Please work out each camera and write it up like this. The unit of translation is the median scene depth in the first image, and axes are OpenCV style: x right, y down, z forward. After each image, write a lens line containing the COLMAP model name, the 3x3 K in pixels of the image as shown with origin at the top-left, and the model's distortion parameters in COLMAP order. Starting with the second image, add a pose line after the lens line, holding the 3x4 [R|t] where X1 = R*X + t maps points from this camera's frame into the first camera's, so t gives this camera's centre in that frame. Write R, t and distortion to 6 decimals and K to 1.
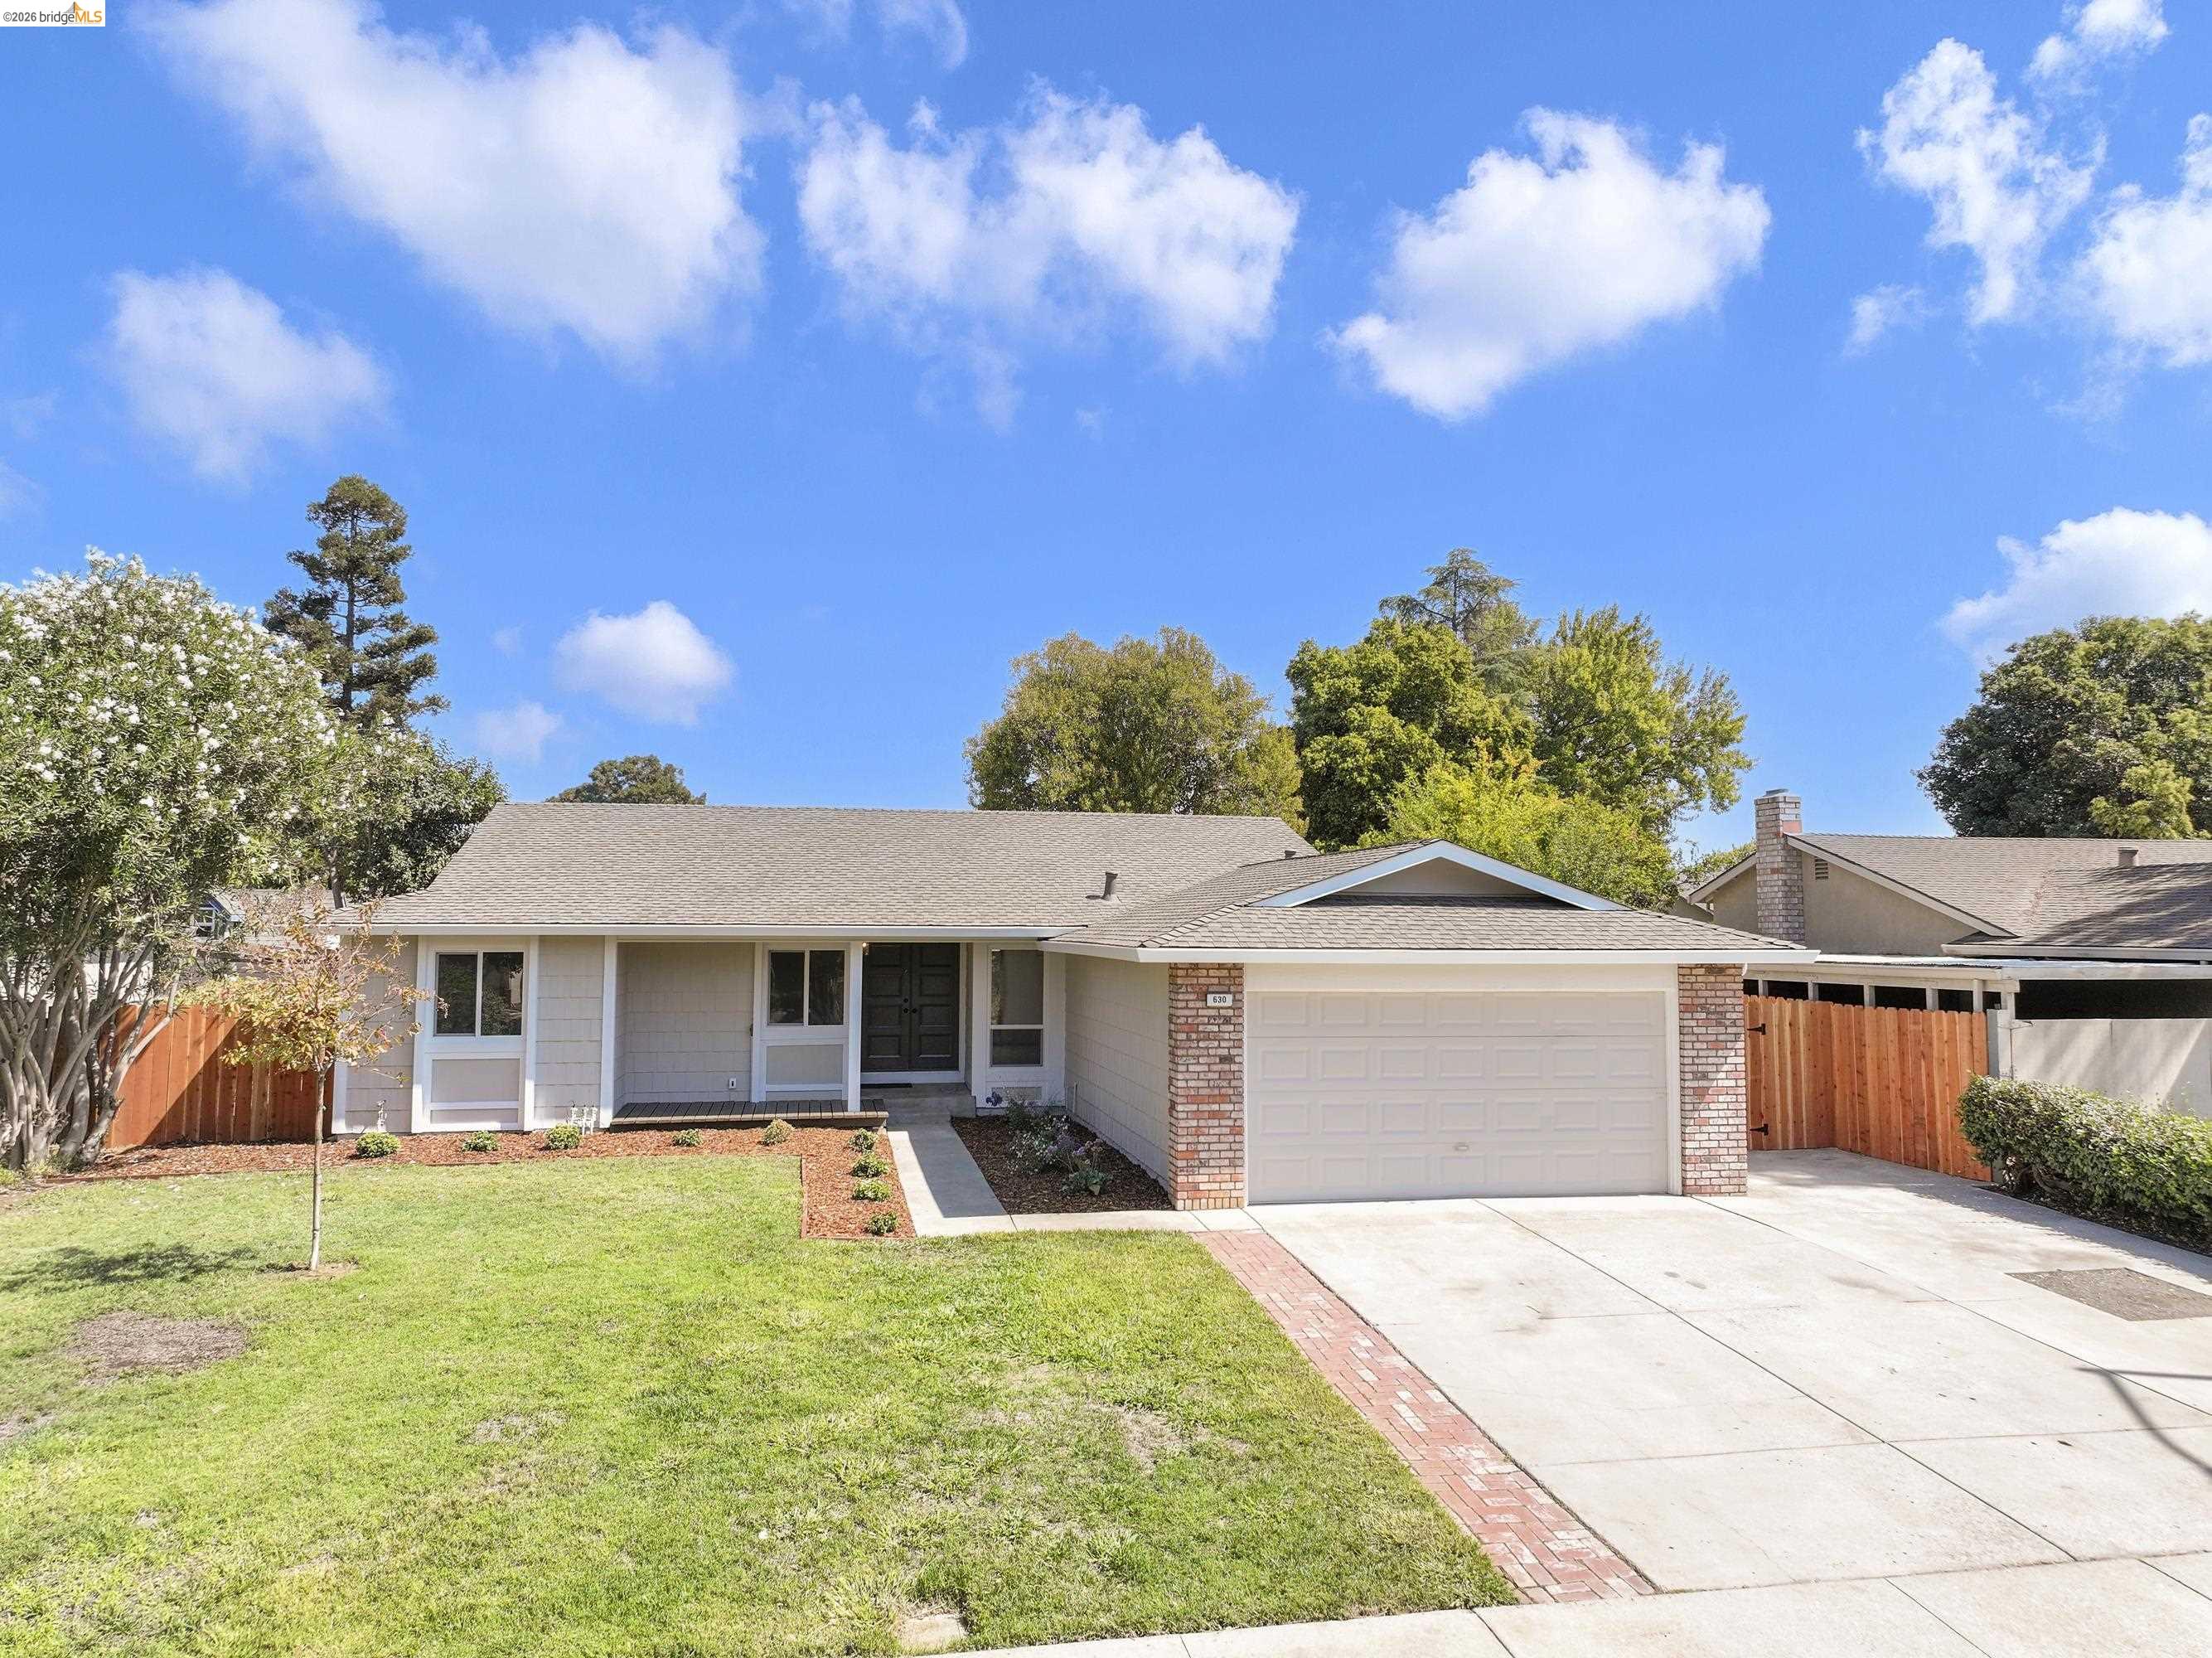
lens RADIAL K [[1553.6, 0, 1113.2], [0, 1553.6, 816.6], [0, 0, 1]] dist [0.002409, 0.004200]
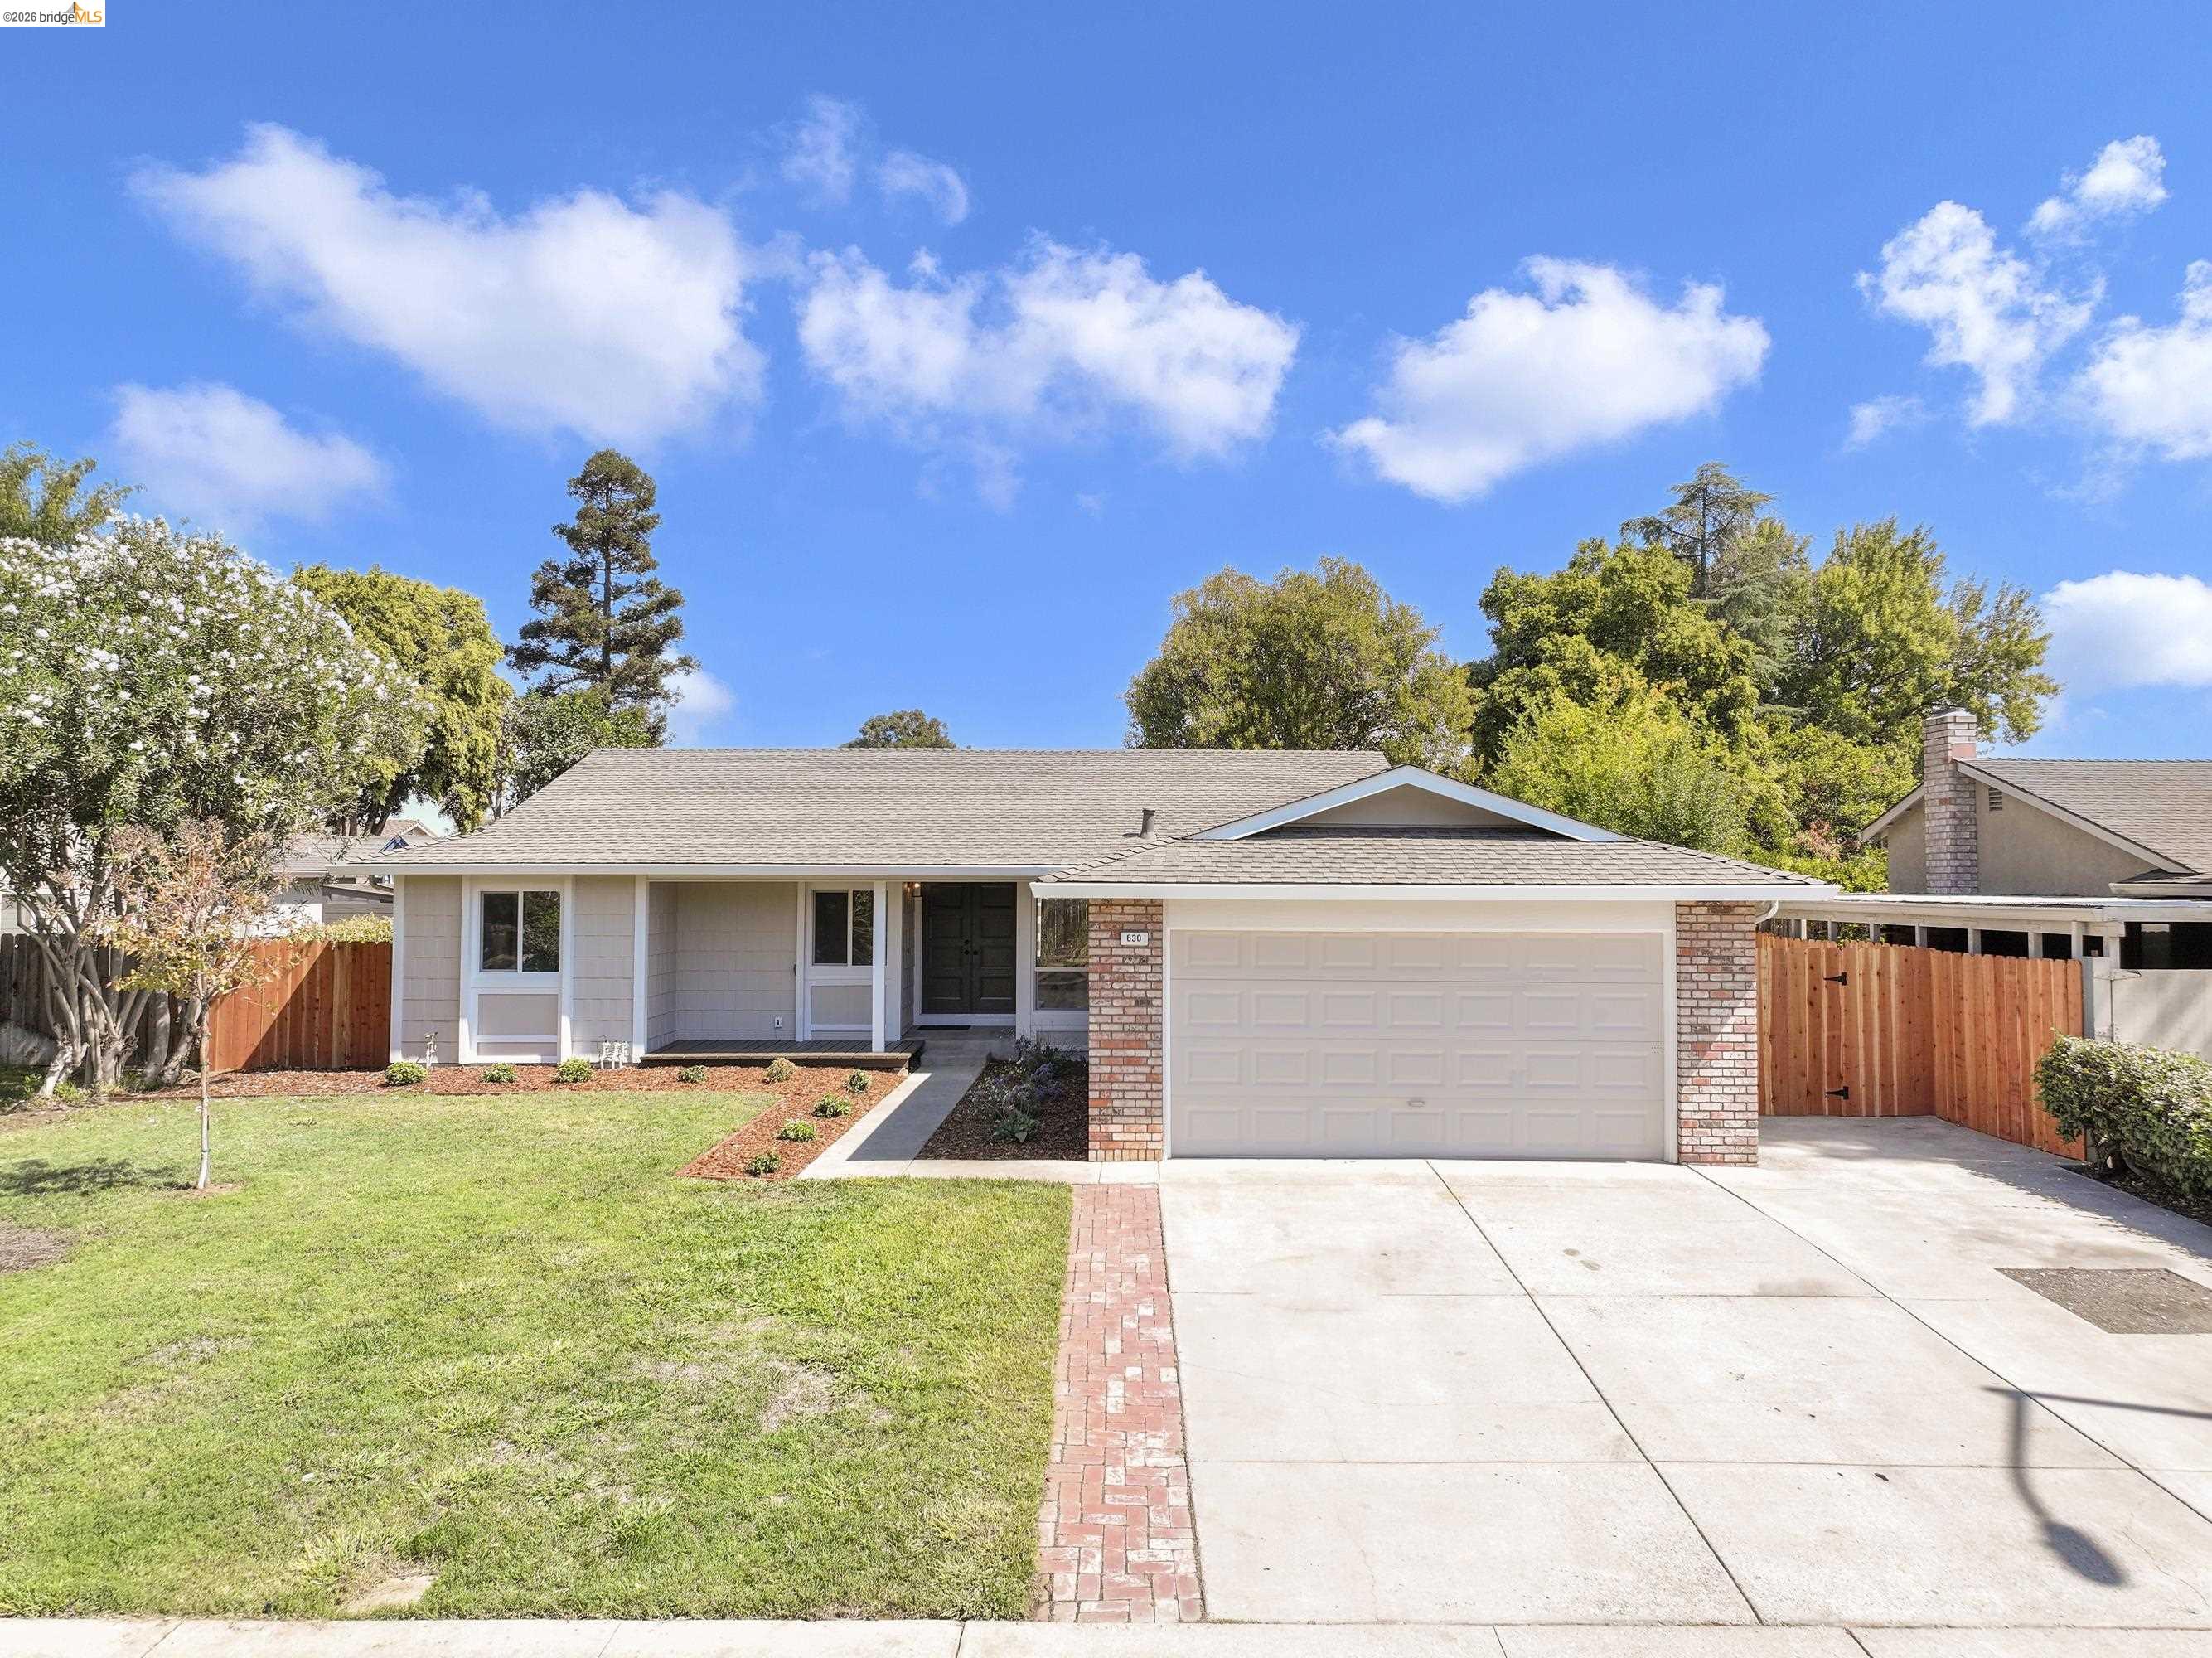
lens RADIAL K [[1553.6, 0, 1113.2], [0, 1553.6, 816.6], [0, 0, 1]] dist [0.002409, 0.004200]
pose [[0.980784, -0.009403, -0.194869, 0.182445], [0.015579, 0.999423, 0.030186, 0.012732], [0.194473, -0.032642, 0.980365, 0.066214]]
